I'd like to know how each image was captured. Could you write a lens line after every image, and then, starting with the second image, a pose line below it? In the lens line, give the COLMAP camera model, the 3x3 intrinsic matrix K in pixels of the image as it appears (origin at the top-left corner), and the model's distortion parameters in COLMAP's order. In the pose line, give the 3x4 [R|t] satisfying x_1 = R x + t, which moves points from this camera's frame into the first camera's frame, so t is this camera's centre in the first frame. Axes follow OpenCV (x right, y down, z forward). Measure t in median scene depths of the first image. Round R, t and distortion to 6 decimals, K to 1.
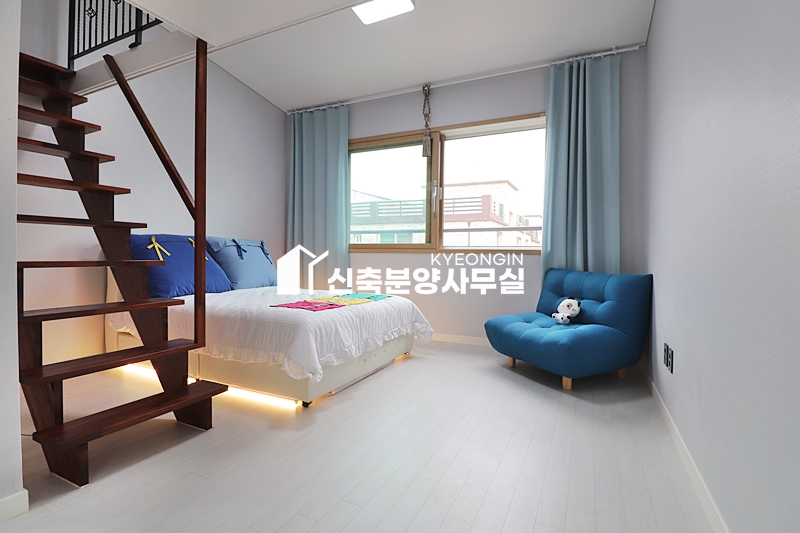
lens RADIAL K [[376.5, 0, 402.4], [0, 376.5, 261.9], [0, 0, 1]] dist [-0.004060, -0.001167]
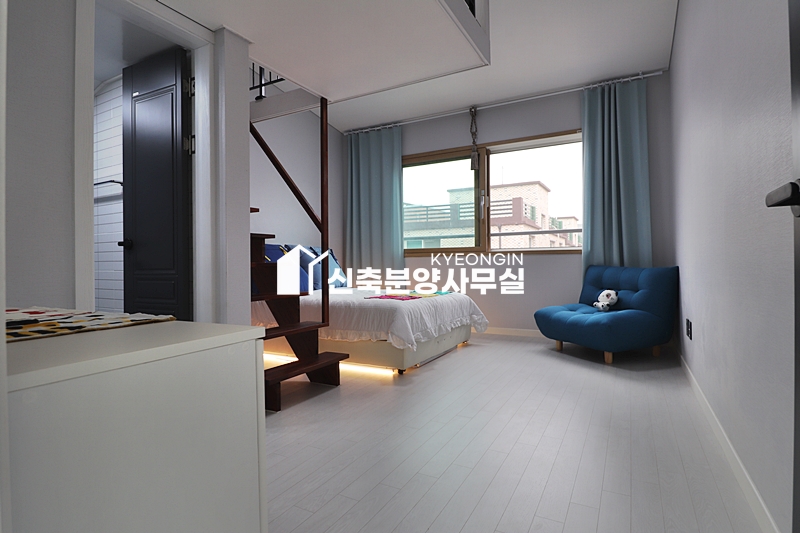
lens RADIAL K [[412.9, 0, 399.5], [0, 412.9, 264.4], [0, 0, 1]] dist [-0.006141, 0.000307]
pose [[0.998522, -0.023892, -0.048822, -0.129047], [0.022987, 0.999555, -0.019016, 0.026714], [0.049255, 0.017866, 0.998626, -0.290453]]
